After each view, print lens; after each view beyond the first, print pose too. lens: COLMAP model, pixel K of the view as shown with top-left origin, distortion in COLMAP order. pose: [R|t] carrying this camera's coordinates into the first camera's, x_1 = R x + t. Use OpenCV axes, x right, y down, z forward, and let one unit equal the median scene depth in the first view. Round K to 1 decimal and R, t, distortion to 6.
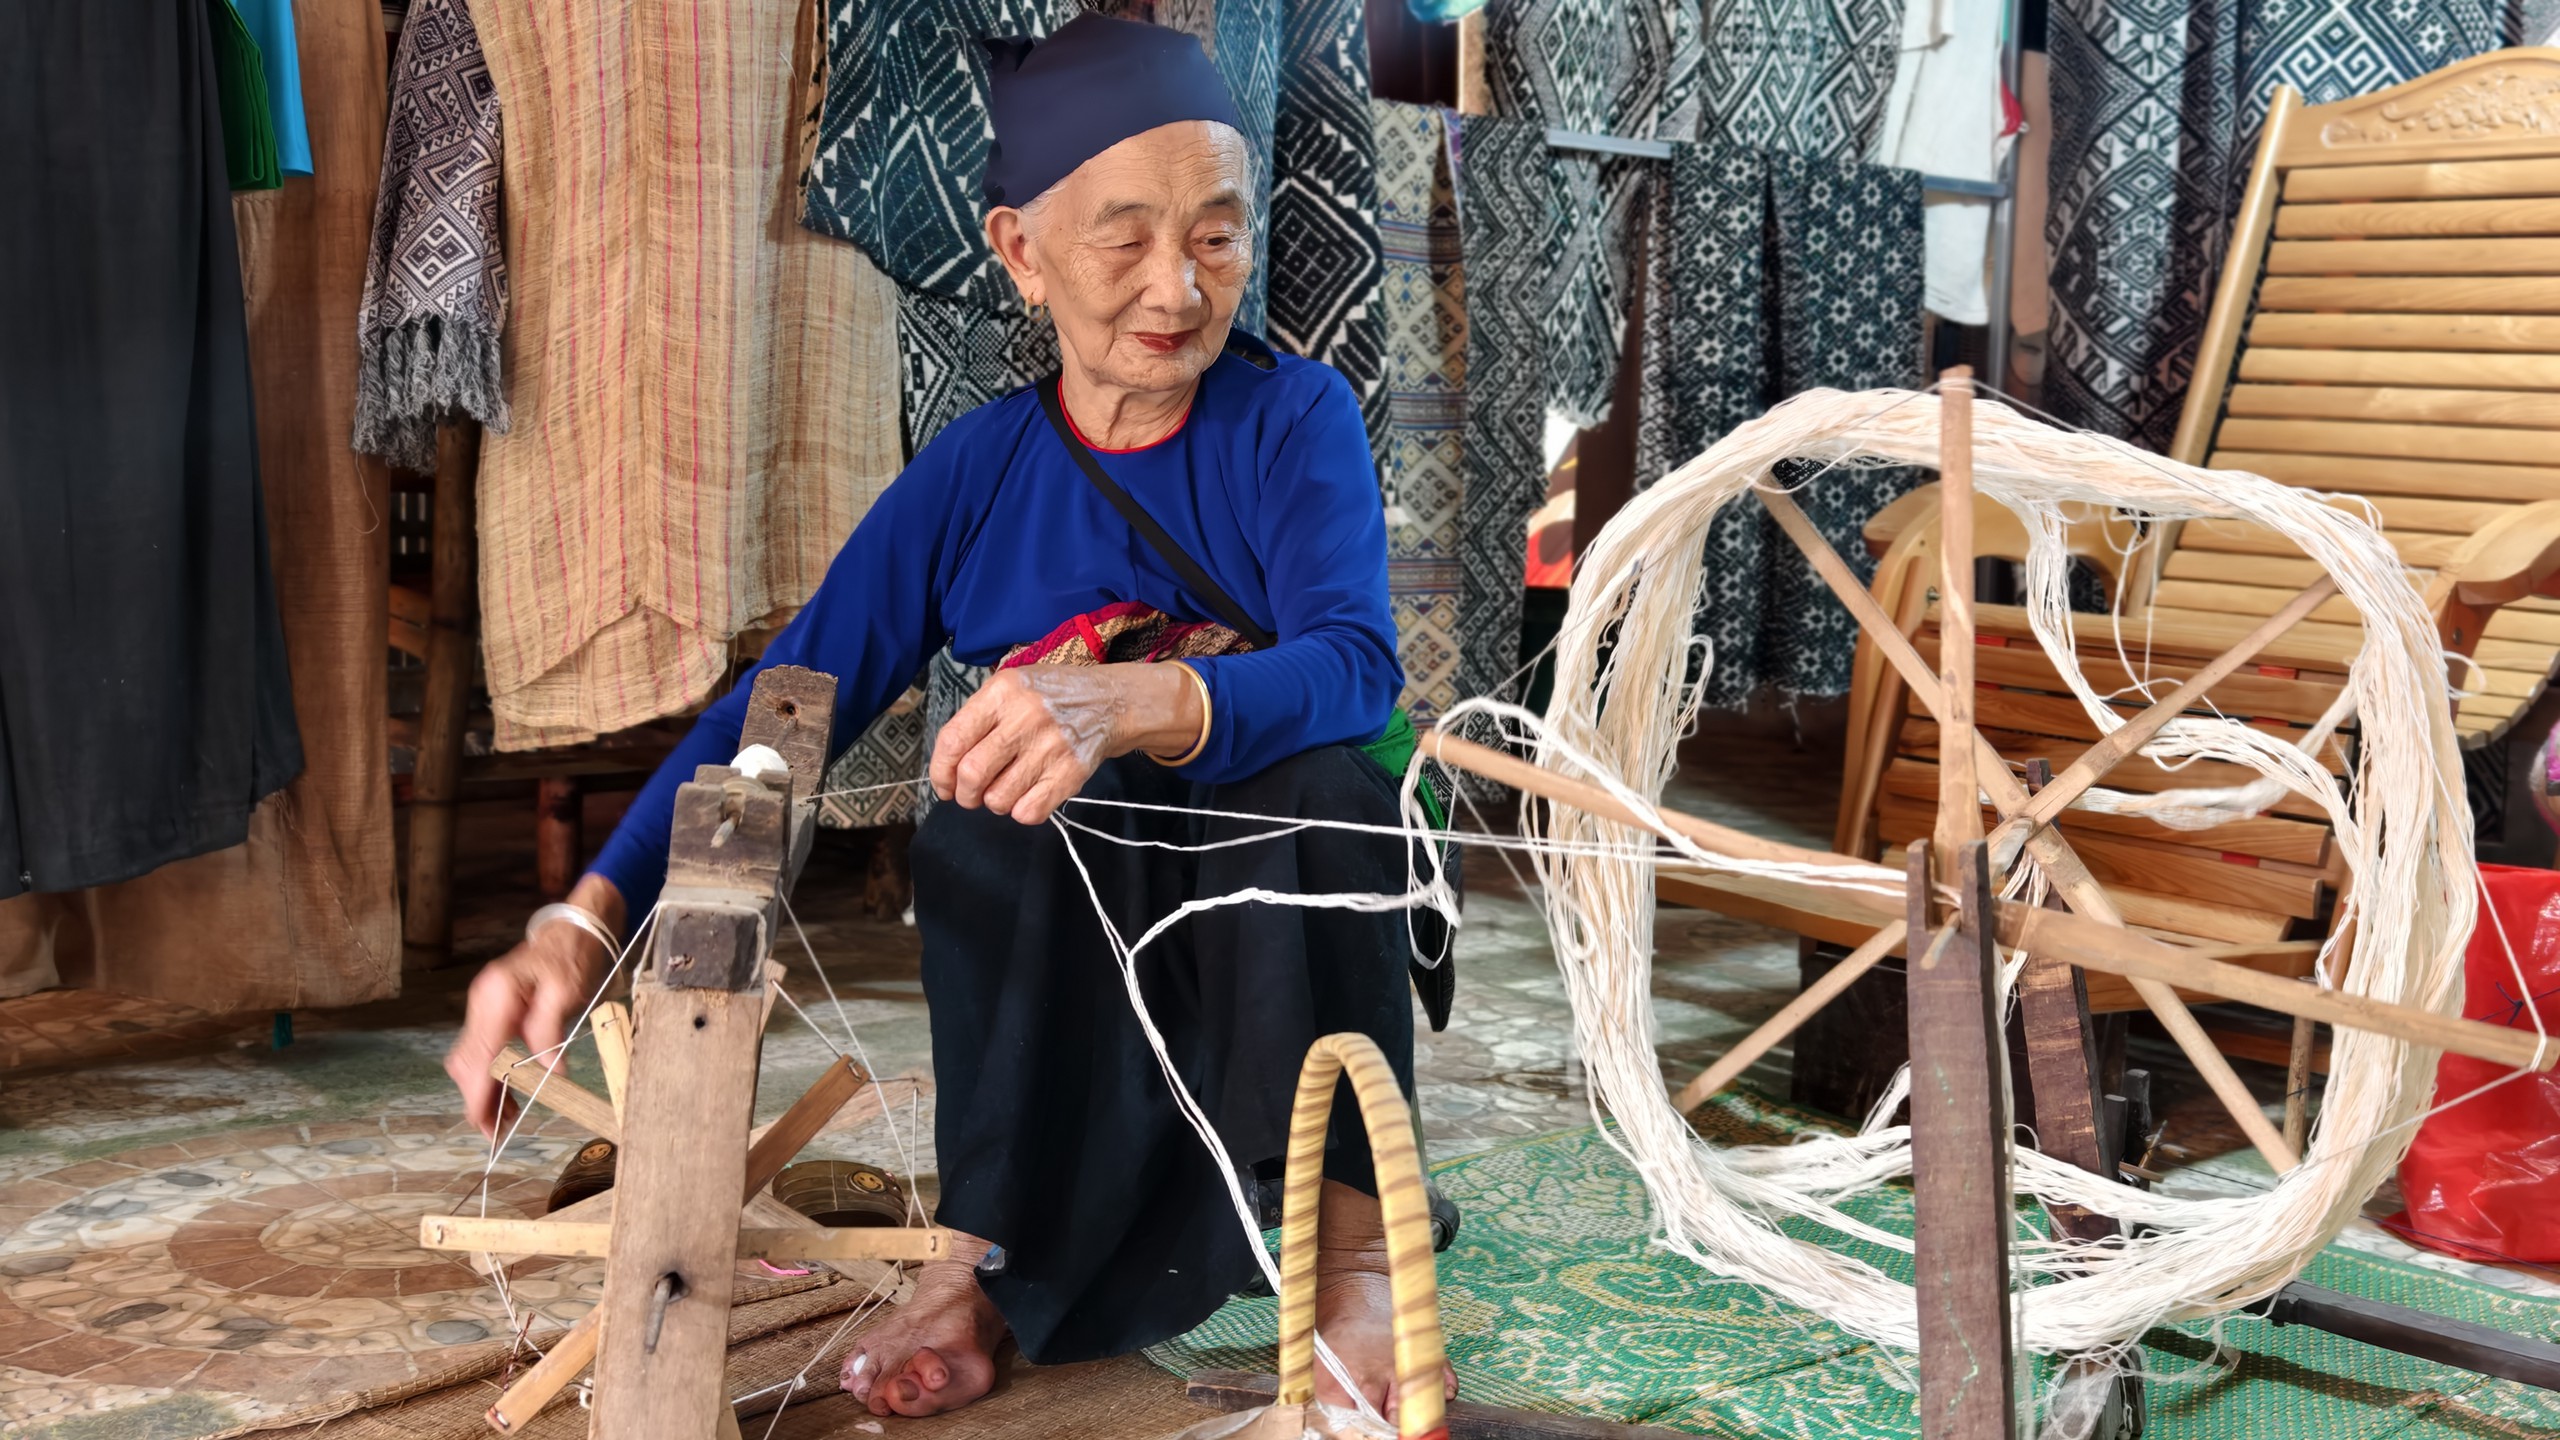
lens RADIAL K [[2618.9, 0, 1331.2], [0, 2618.9, 791.3], [0, 0, 1]] dist [0.012093, -0.026597]
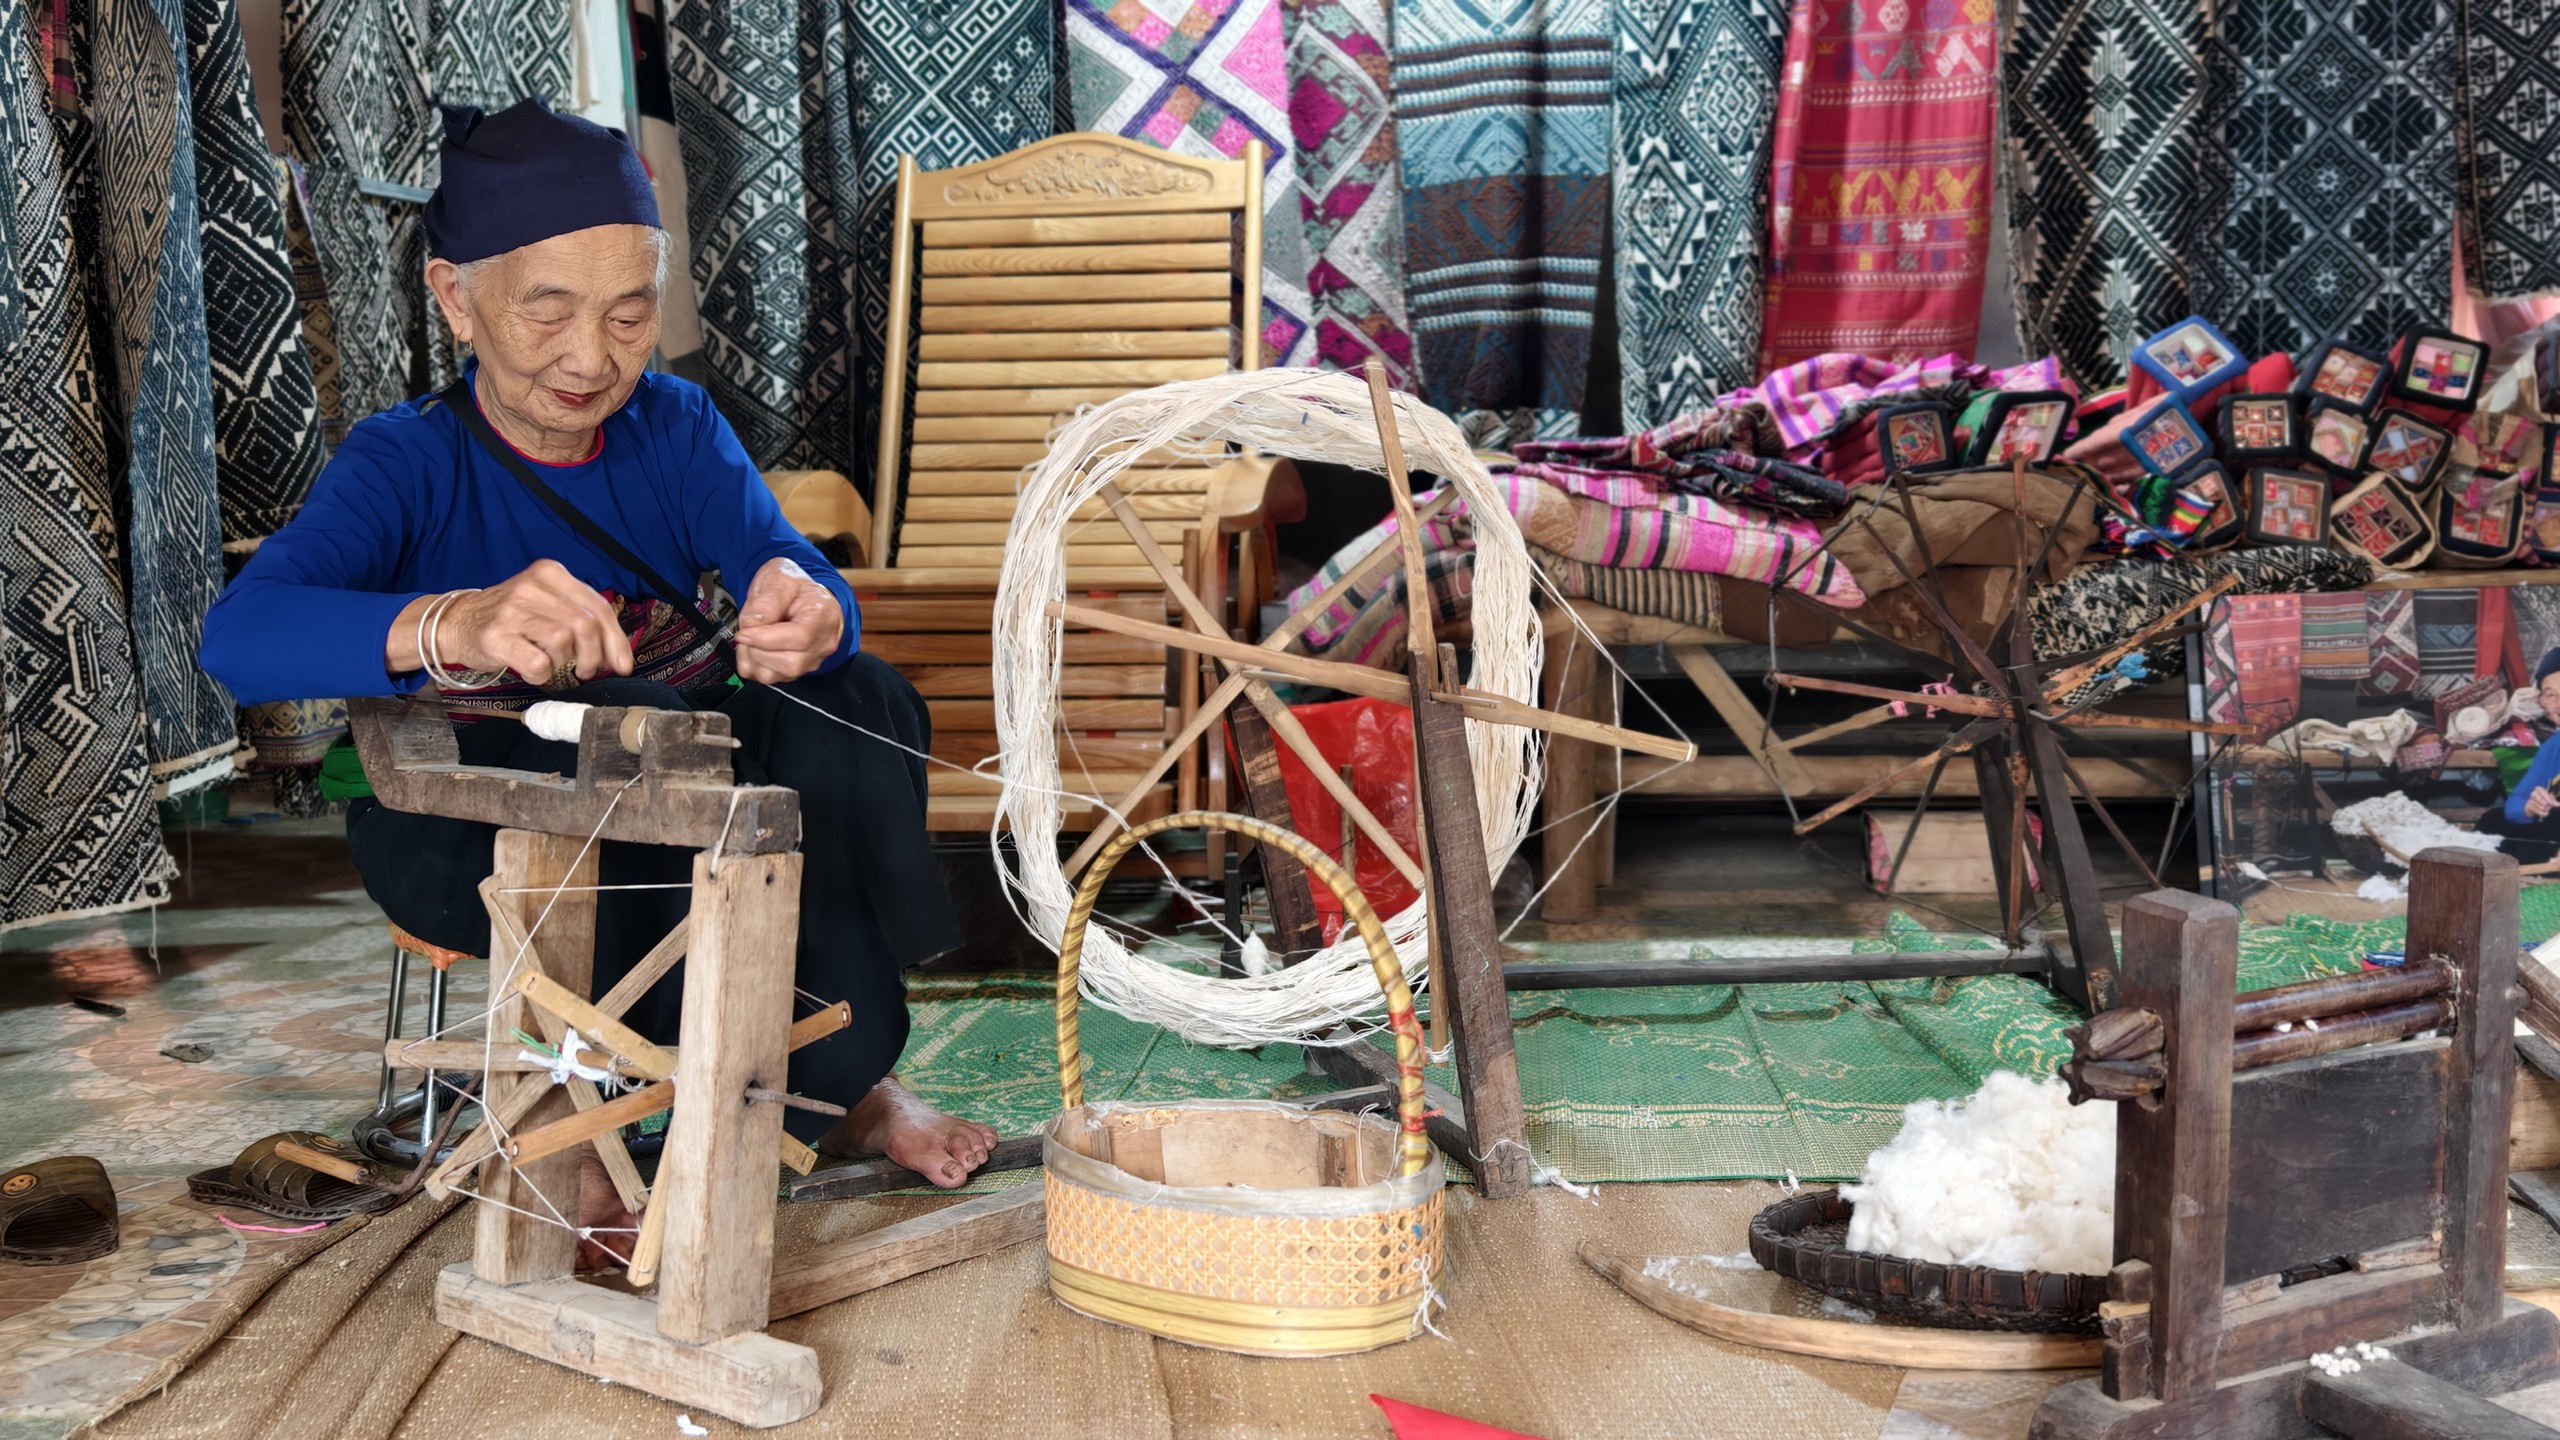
lens RADIAL K [[2521.0, 0, 1280.0], [0, 2521.0, 720.0], [0, 0, 1]] dist [0.141092, -0.418062]
pose [[0.775040, -0.114886, 0.621381, -0.284357], [0.138336, 0.990329, 0.010555, 0.011788], [-0.616584, 0.077779, 0.783438, -0.046246]]
